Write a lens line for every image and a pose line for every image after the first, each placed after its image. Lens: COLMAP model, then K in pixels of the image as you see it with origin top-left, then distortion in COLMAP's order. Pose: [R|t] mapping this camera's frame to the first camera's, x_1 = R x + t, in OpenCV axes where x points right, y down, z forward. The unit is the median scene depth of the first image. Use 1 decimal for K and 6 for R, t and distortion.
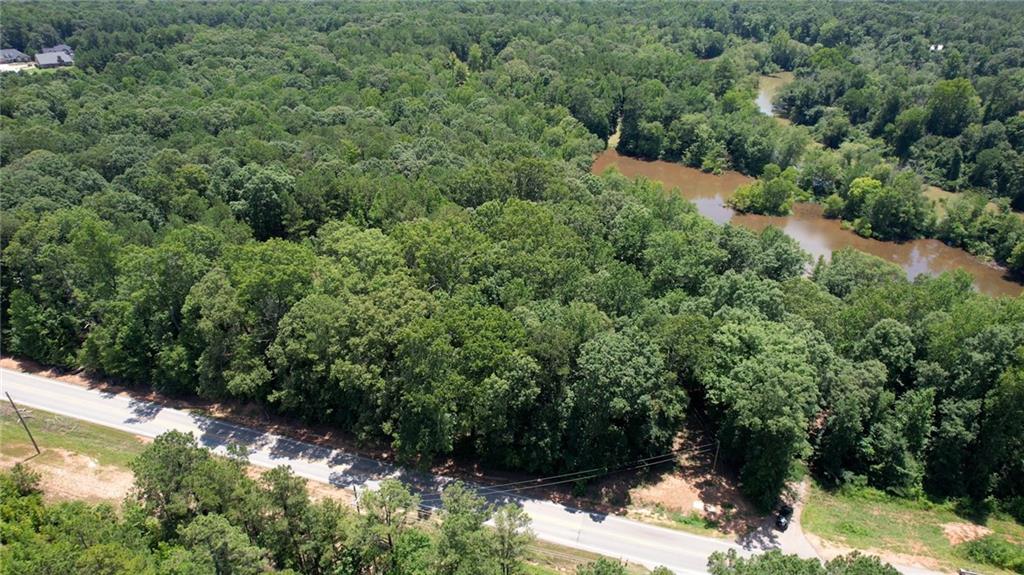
lens RADIAL K [[651.6, 0, 513.6], [0, 651.6, 290.0], [0, 0, 1]] dist [-0.065027, 0.050316]
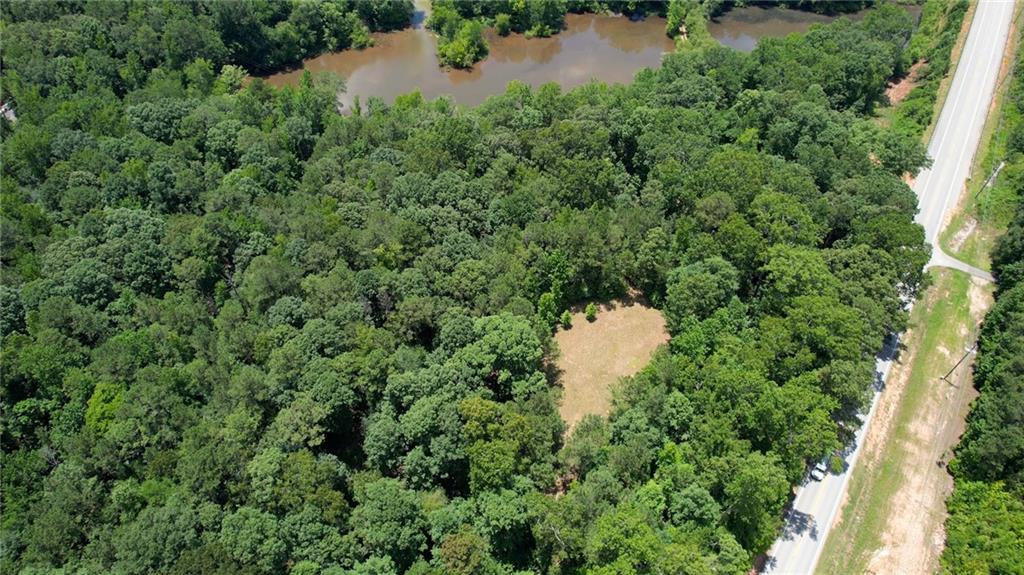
lens RADIAL K [[651.6, 0, 511.9], [0, 651.6, 291.8], [0, 0, 1]] dist [-0.065027, 0.050316]
pose [[0.329246, -0.705003, 0.628147, -0.621661], [0.431196, 0.704082, 0.564215, -0.481768], [-0.840040, 0.085088, 0.535810, 0.445182]]
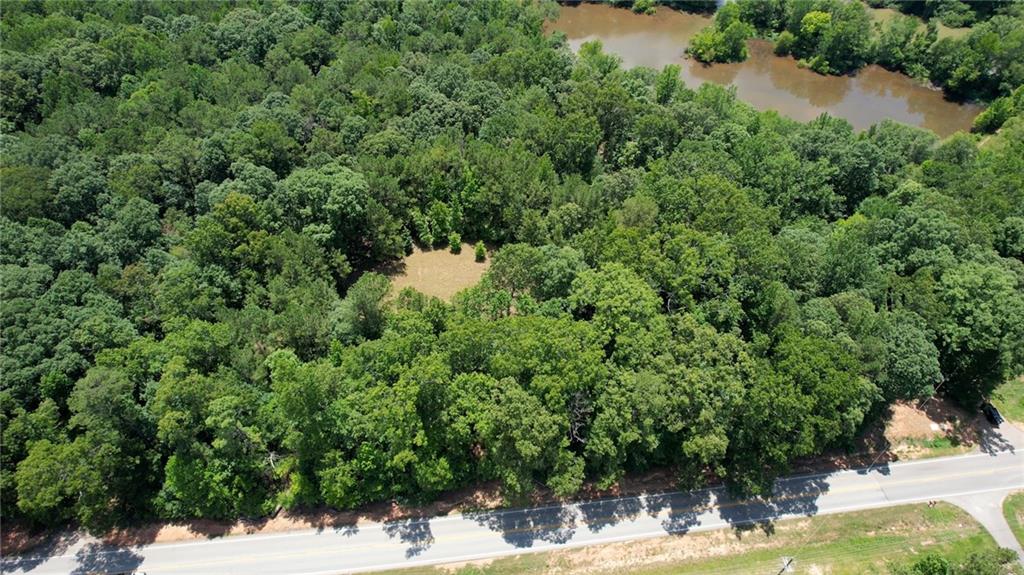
lens RADIAL K [[651.6, 0, 515.9], [0, 651.6, 294.9], [0, 0, 1]] dist [-0.065027, 0.050316]
pose [[0.914562, -0.289663, 0.282261, -0.334992], [0.181838, 0.917873, 0.352765, -0.219806], [-0.361263, -0.271300, 0.892124, 0.139398]]
